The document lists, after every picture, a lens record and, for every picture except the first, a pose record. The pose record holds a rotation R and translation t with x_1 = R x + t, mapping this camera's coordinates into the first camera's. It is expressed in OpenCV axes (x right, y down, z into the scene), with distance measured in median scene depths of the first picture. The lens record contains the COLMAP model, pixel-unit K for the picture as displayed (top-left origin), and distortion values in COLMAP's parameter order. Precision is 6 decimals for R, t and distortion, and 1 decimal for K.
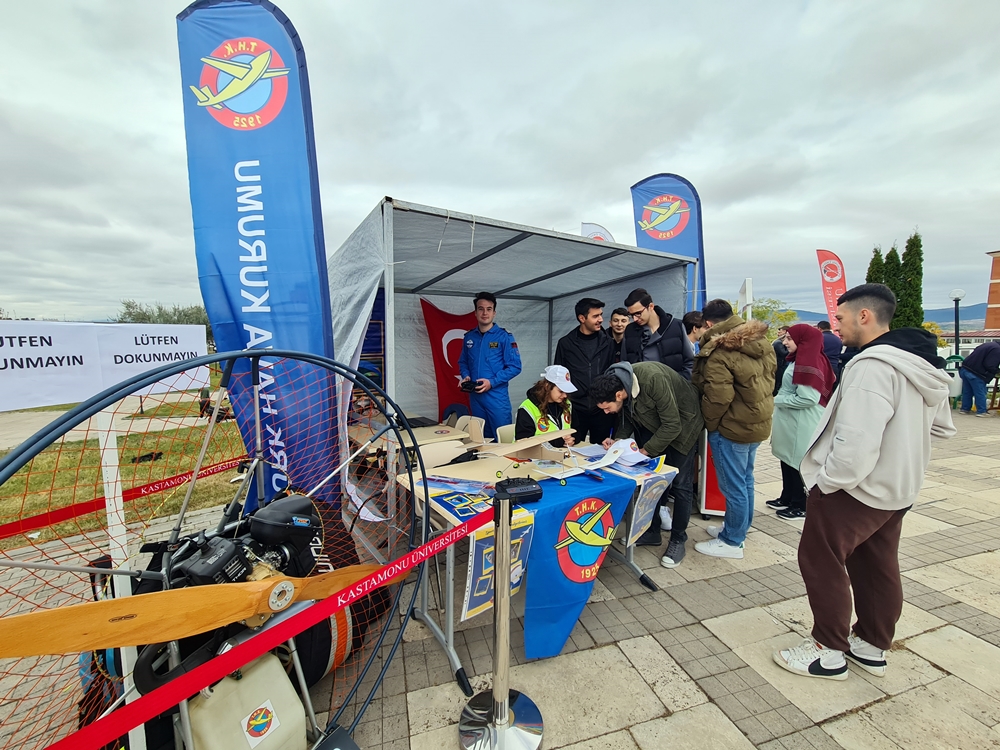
lens RADIAL K [[401.8, 0, 496.3], [0, 401.8, 376.6], [0, 0, 1]] dist [0.010836, 0.000388]
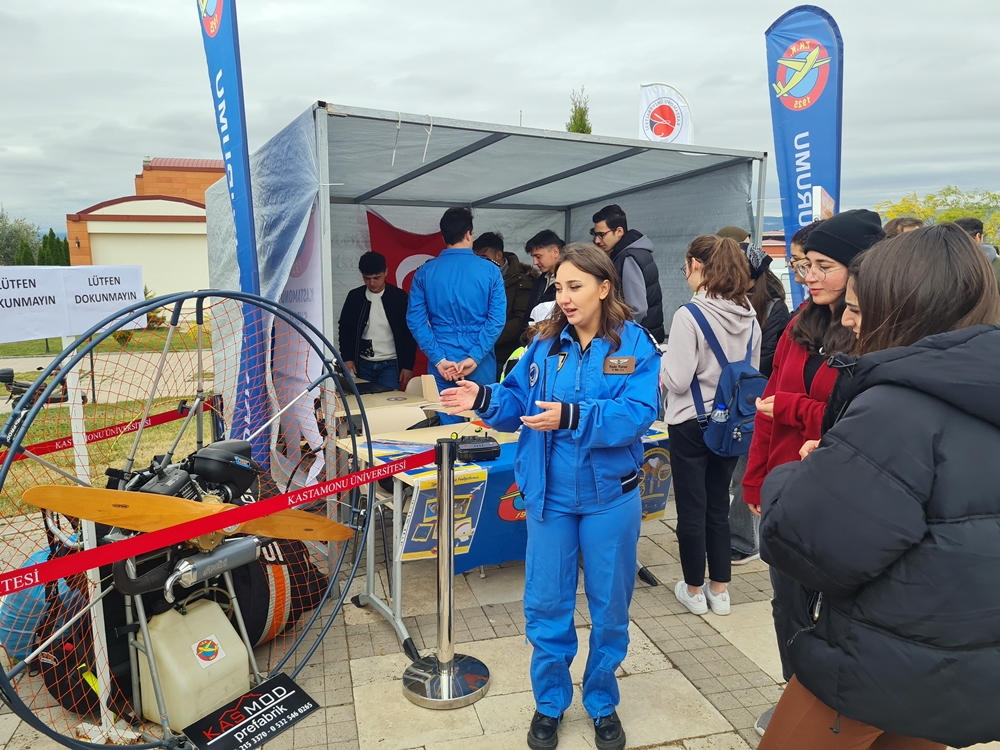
lens RADIAL K [[753.1, 0, 500.5], [0, 753.1, 376.4], [0, 0, 1]] dist [0.042137, -0.005597]
pose [[0.999615, 0.002320, -0.027657, 0.163178], [-0.000677, 0.998243, 0.059249, 0.027031], [0.027745, -0.059208, 0.997860, -0.656388]]
